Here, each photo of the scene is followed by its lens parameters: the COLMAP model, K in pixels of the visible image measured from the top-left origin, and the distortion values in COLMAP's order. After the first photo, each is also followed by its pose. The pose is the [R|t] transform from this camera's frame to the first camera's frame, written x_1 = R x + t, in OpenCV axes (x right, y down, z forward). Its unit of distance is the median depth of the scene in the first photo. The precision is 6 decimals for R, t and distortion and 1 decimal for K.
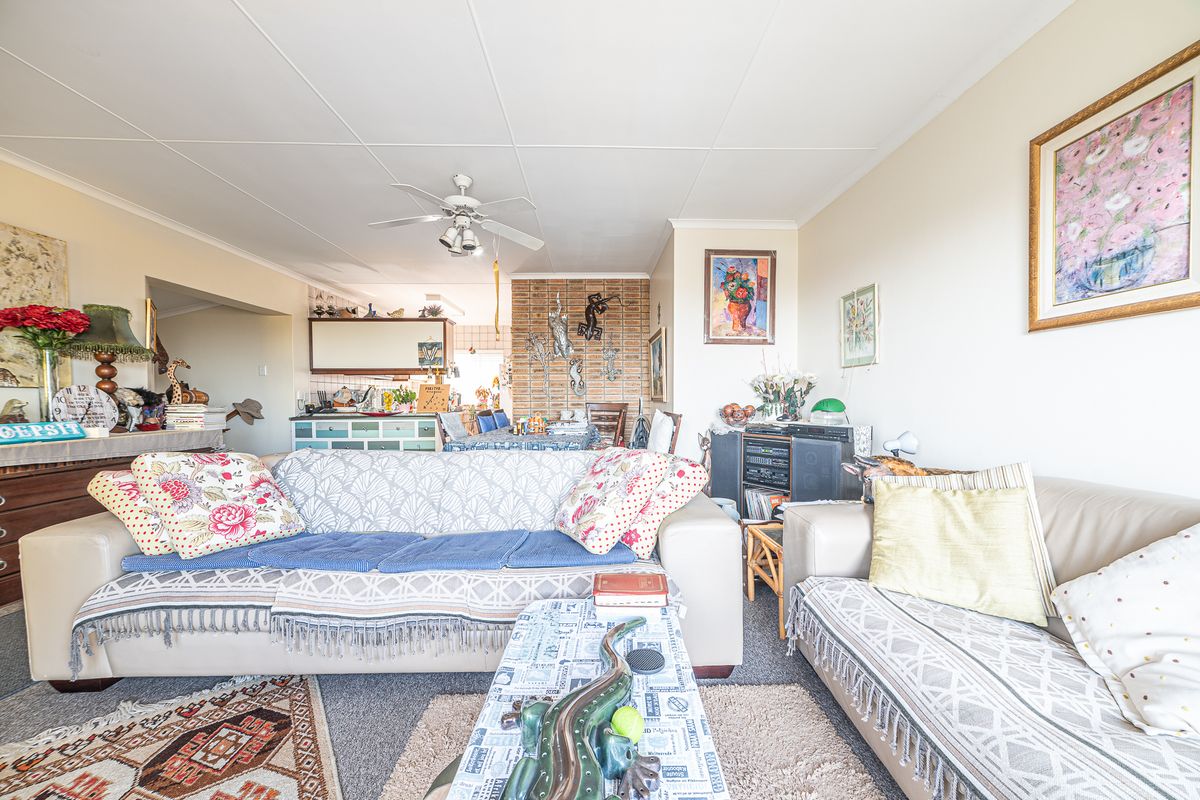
lens RADIAL K [[495.6, 0, 604.0], [0, 495.6, 400.4], [0, 0, 1]] dist [-0.001286, -0.000419]
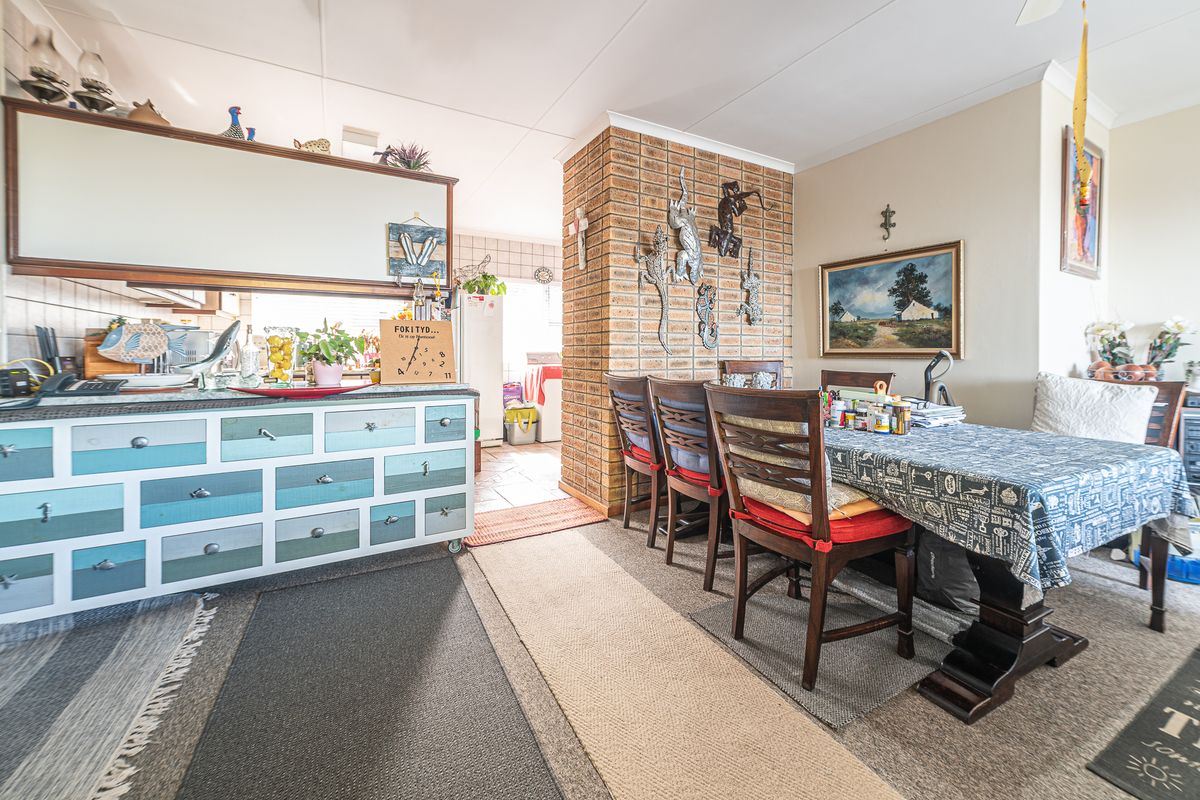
lens RADIAL K [[495.6, 0, 616.5], [0, 495.6, 353.4], [0, 0, 1]] dist [-0.001286, -0.000419]
pose [[0.841064, 0.001446, 0.540933, -0.464047], [-0.002314, 0.999997, 0.000925, -0.002977], [-0.540930, -0.002030, 0.841065, 0.554872]]
